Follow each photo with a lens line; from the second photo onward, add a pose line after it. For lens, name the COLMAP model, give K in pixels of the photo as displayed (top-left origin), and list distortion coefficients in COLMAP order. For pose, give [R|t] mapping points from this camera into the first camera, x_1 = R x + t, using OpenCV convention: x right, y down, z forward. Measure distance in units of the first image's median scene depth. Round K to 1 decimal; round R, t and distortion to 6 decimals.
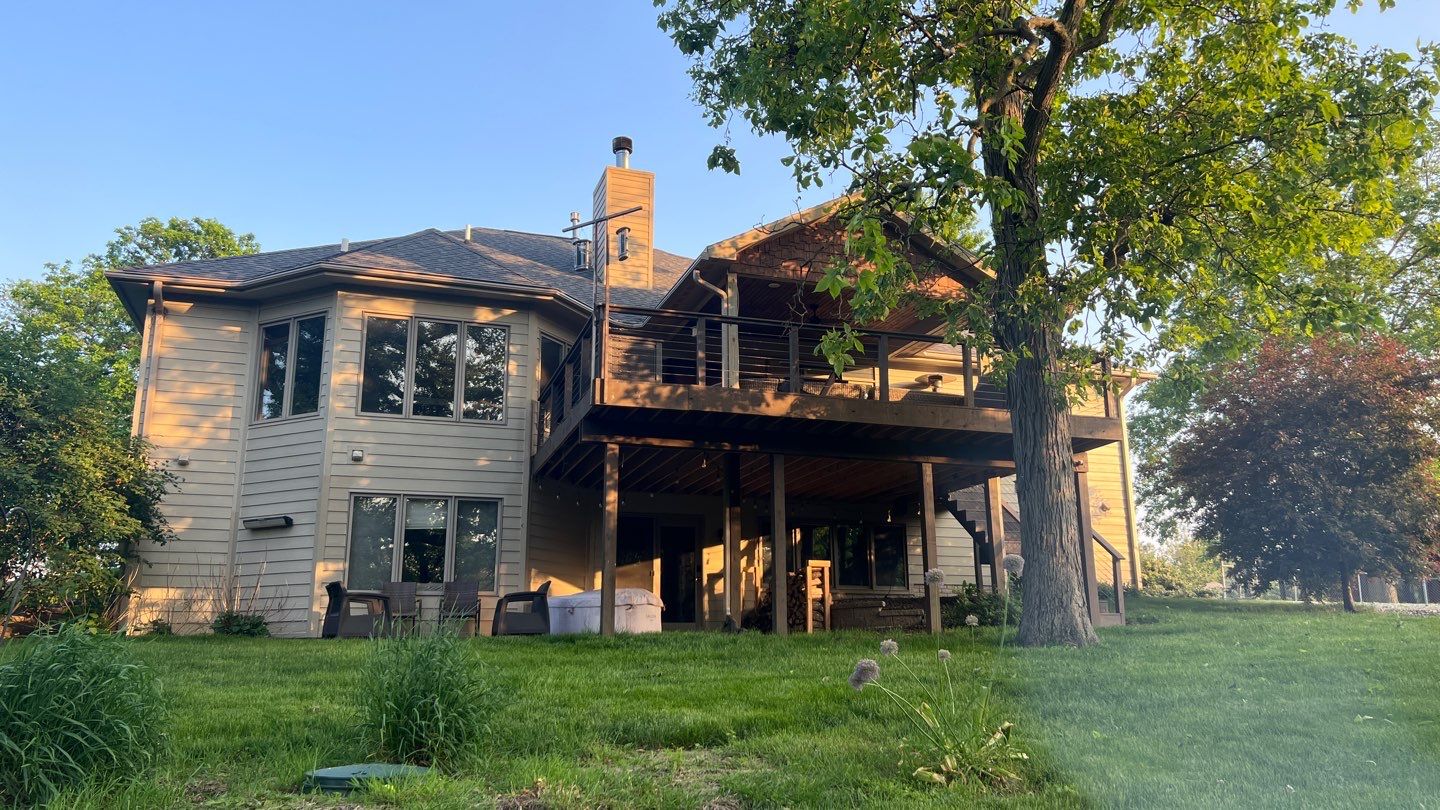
lens RADIAL K [[1076.0, 0, 722.0], [0, 1076.0, 402.8], [0, 0, 1]] dist [0.054057, -0.006358]
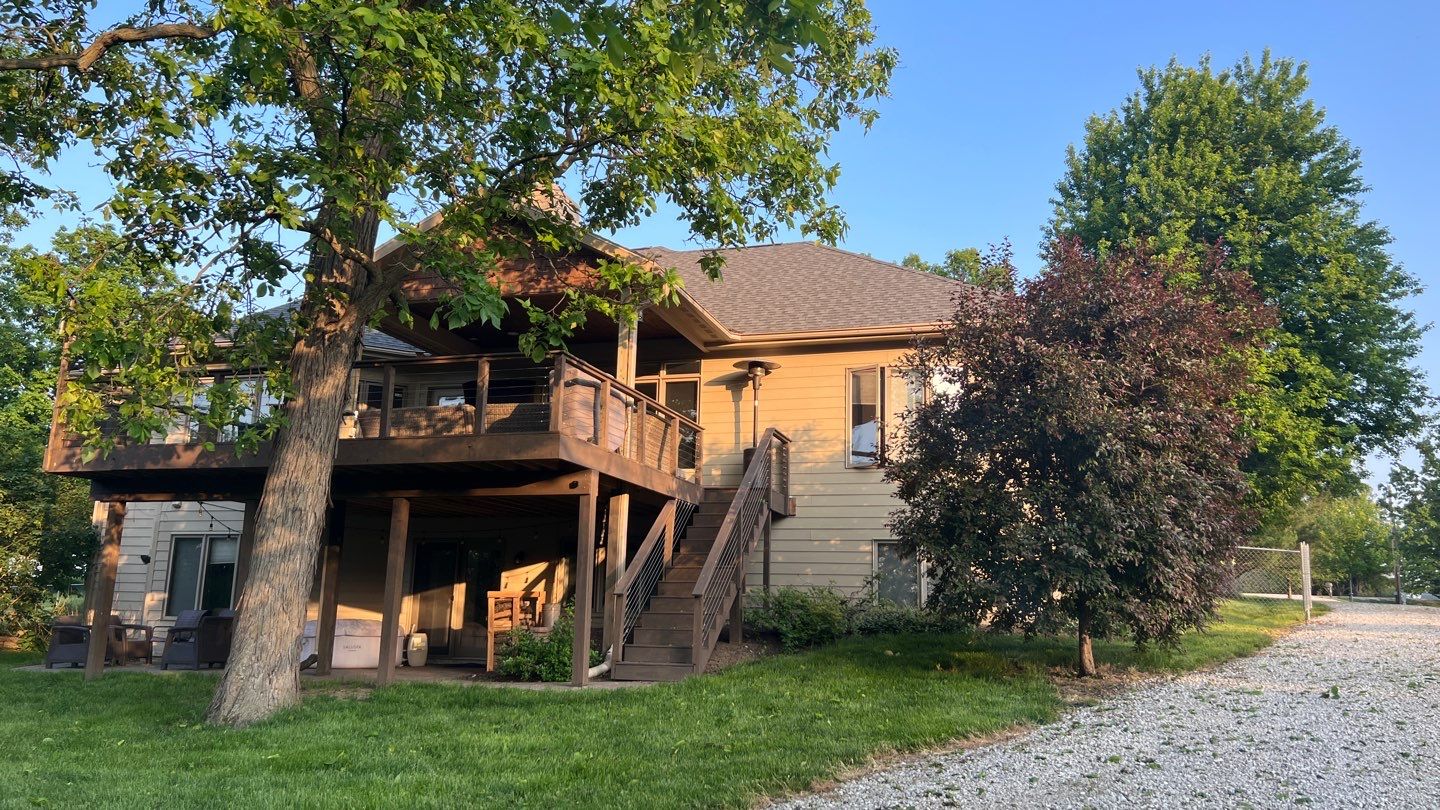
lens RADIAL K [[1076.0, 0, 729.1], [0, 1076.0, 409.2], [0, 0, 1]] dist [0.054057, -0.006358]
pose [[0.808599, -0.086601, -0.581951, 0.875214], [0.109176, 0.994015, 0.003776, 0.008051], [0.578141, -0.066588, 0.813215, 0.392453]]
